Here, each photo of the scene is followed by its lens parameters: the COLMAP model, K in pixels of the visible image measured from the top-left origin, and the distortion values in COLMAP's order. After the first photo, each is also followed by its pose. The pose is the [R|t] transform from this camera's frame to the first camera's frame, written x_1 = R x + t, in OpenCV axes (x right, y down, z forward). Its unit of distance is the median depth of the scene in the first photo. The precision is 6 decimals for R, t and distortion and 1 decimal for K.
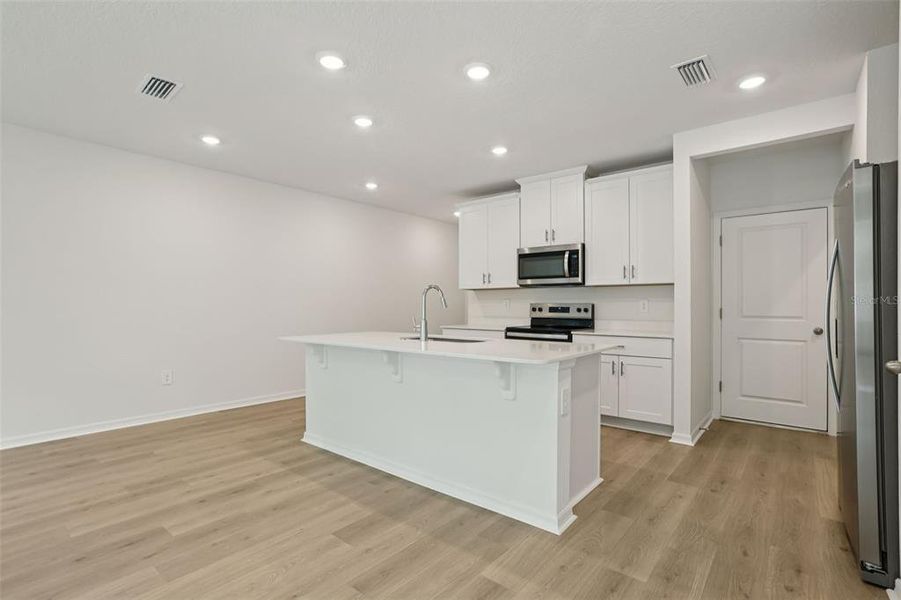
lens RADIAL K [[411.9, 0, 450.5], [0, 411.9, 300.0], [0, 0, 1]] dist [-0.016586, 0.000268]
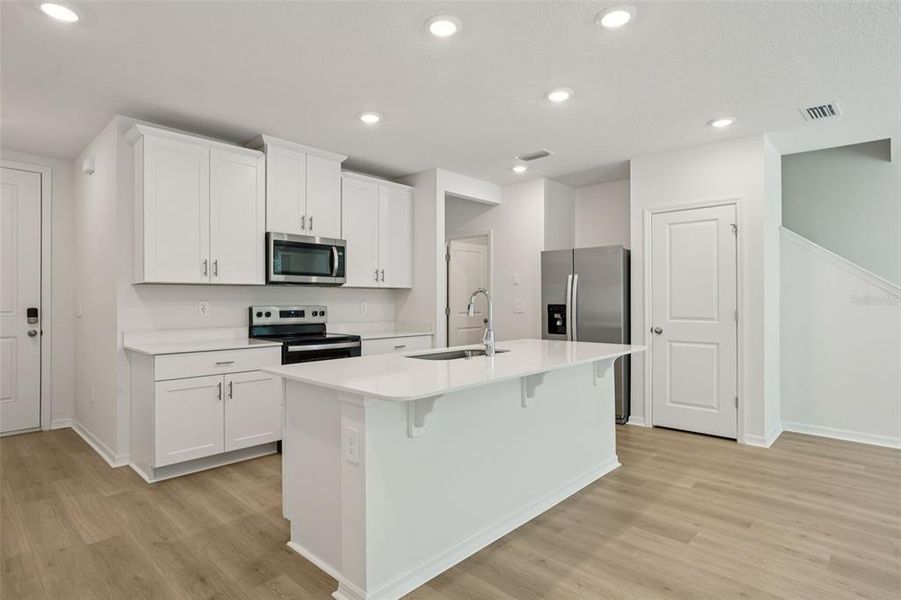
lens RADIAL K [[470.3, 0, 424.6], [0, 470.3, 299.0], [0, 0, 1]] dist [-0.025234, 0.021494]
pose [[0.112233, 0.000090, 0.993682, -0.799979], [-0.012057, 0.999927, 0.001271, -0.012913], [-0.993609, -0.012123, 0.112226, 0.808597]]
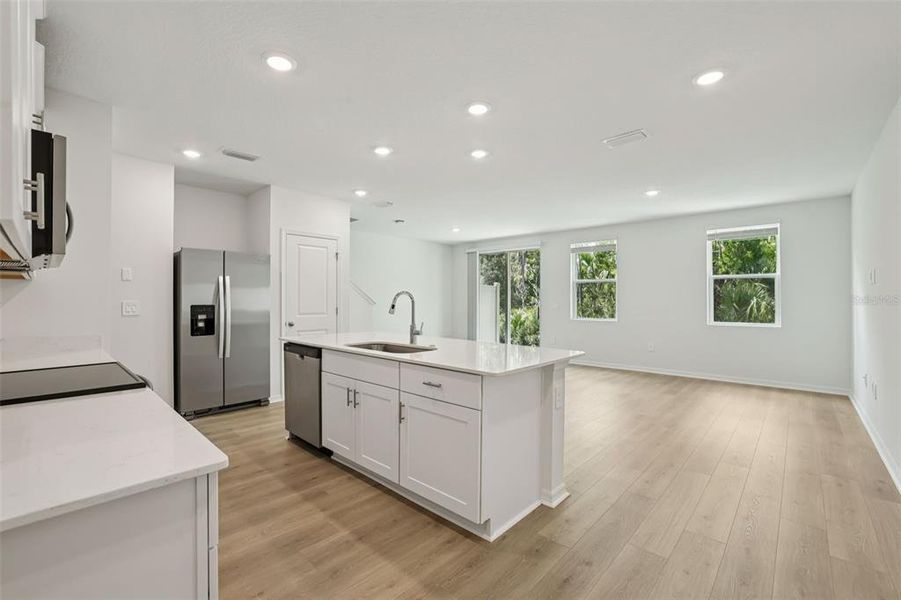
lens RADIAL K [[399.5, 0, 431.5], [0, 399.5, 307.2], [0, 0, 1]] dist [0.011857, 0.000082]
pose [[-0.993567, -0.004824, 0.113141, -0.186265], [-0.004842, 0.999988, 0.000121, 0.002239], [-0.113140, -0.000427, -0.993579, 1.597404]]
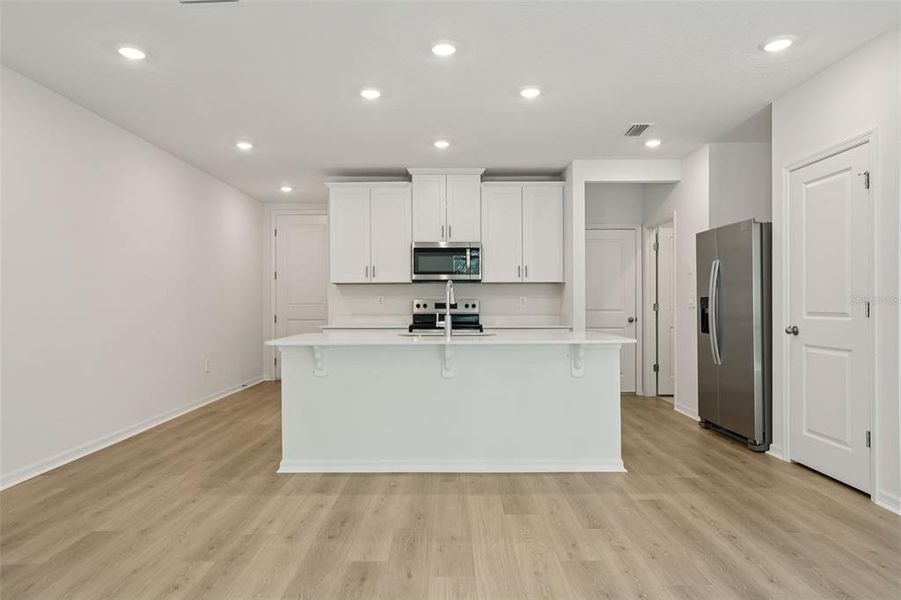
lens RADIAL K [[519.7, 0, 432.5], [0, 519.7, 299.9], [0, 0, 1]] dist [-0.000656, 0.001452]
pose [[0.793247, -0.001509, 0.608898, -0.675983], [-0.004264, 0.999959, 0.008033, -0.000585], [-0.608885, -0.008969, 0.793207, 0.021498]]
